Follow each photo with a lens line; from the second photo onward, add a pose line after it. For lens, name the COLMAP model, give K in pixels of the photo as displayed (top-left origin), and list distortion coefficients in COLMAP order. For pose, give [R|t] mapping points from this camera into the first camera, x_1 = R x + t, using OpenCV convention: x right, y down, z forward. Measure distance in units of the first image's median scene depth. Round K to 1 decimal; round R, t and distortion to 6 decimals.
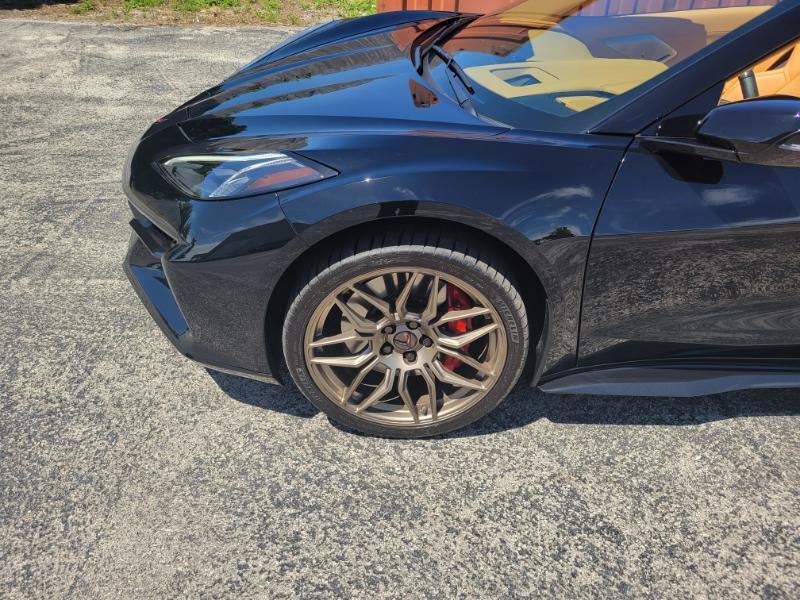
lens RADIAL K [[601.2, 0, 390.5], [0, 601.2, 298.3], [0, 0, 1]] dist [0.048781, -0.032954]
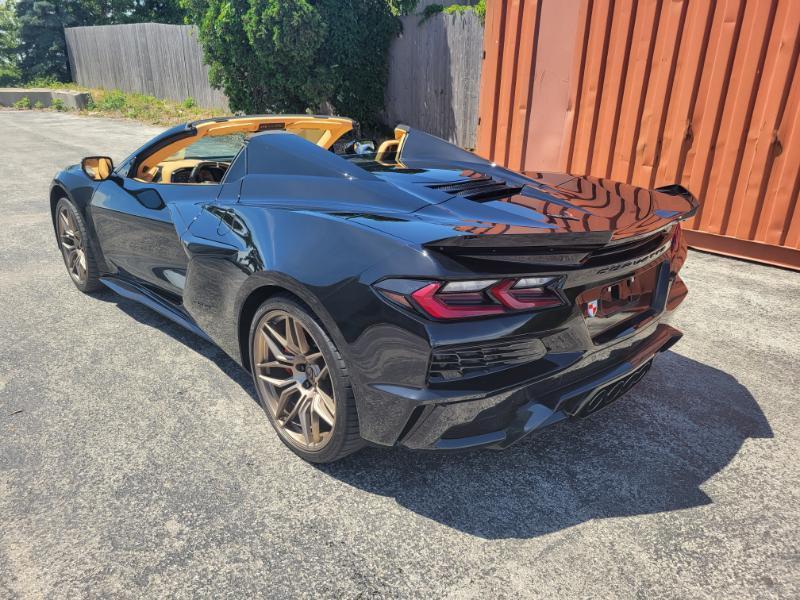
lens RADIAL K [[601.2, 0, 402.0], [0, 601.2, 311.9], [0, 0, 1]] dist [0.048781, -0.032954]
pose [[0.687814, 0.256194, -0.679173, 2.712957], [-0.414801, 0.906553, -0.078113, -0.033199], [0.595694, 0.335449, 0.729810, 0.029039]]
